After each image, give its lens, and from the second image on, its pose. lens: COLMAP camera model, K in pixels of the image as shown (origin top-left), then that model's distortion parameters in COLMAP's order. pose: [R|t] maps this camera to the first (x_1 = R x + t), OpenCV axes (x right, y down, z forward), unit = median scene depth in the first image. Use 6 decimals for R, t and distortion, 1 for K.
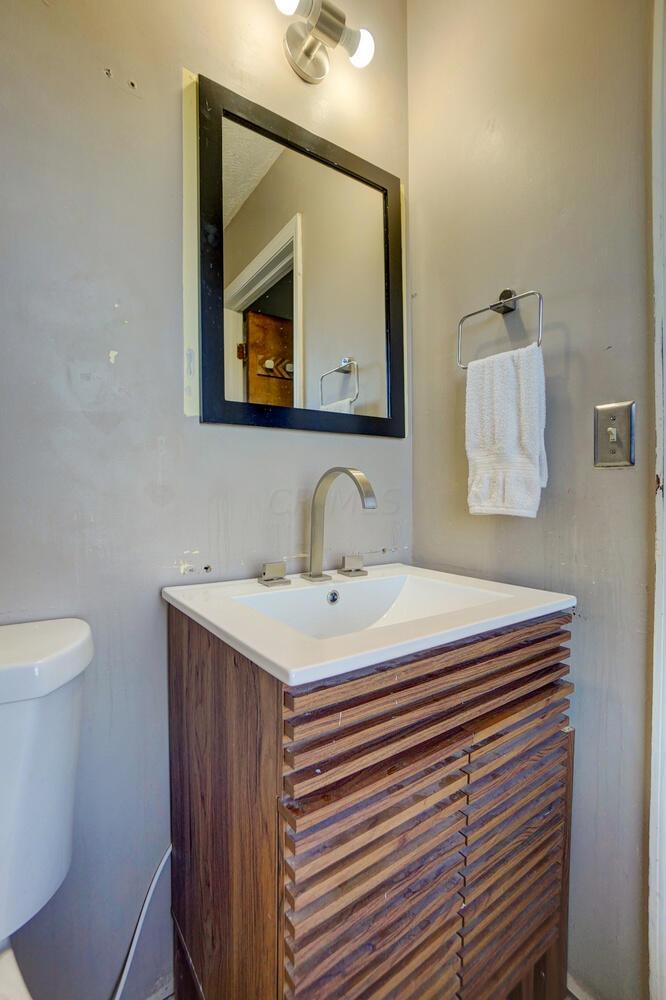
lens RADIAL K [[438.7, 0, 335.9], [0, 438.7, 504.7], [0, 0, 1]] dist [-0.049864, 0.001665]
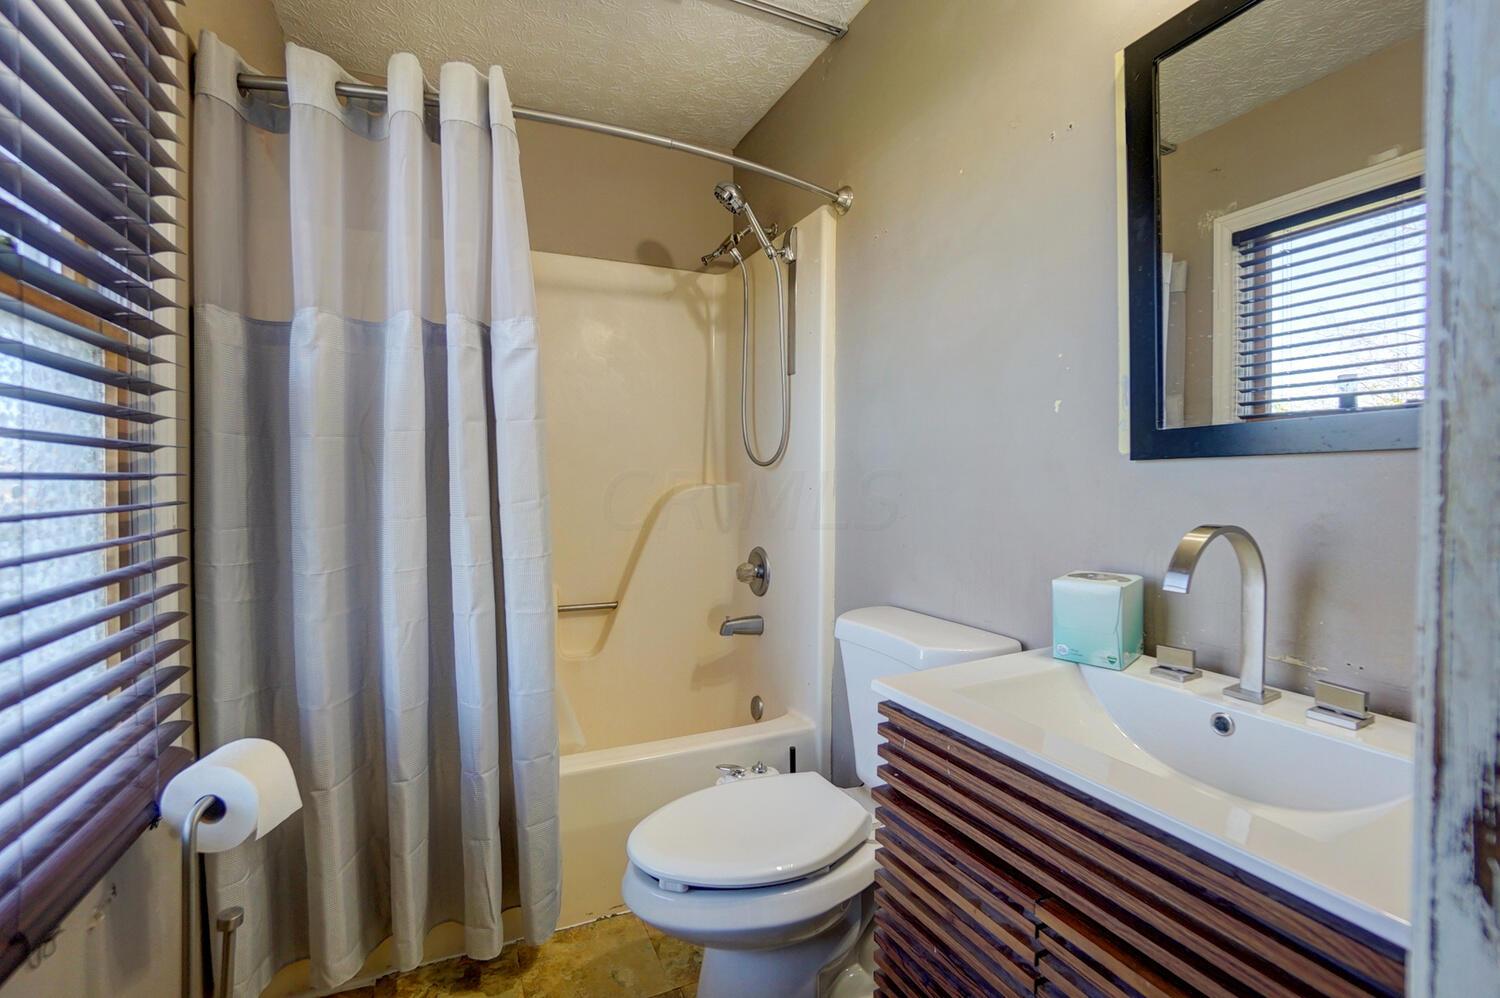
lens RADIAL K [[658.0, 0, 751.6], [0, 658.0, 491.1], [0, 0, 1]] dist [-0.049864, 0.001665]
pose [[-0.157984, 0.019713, -0.987245, 1.500523], [-0.023235, 0.999450, 0.023675, -0.202808], [0.987168, 0.026678, -0.157439, 0.669968]]
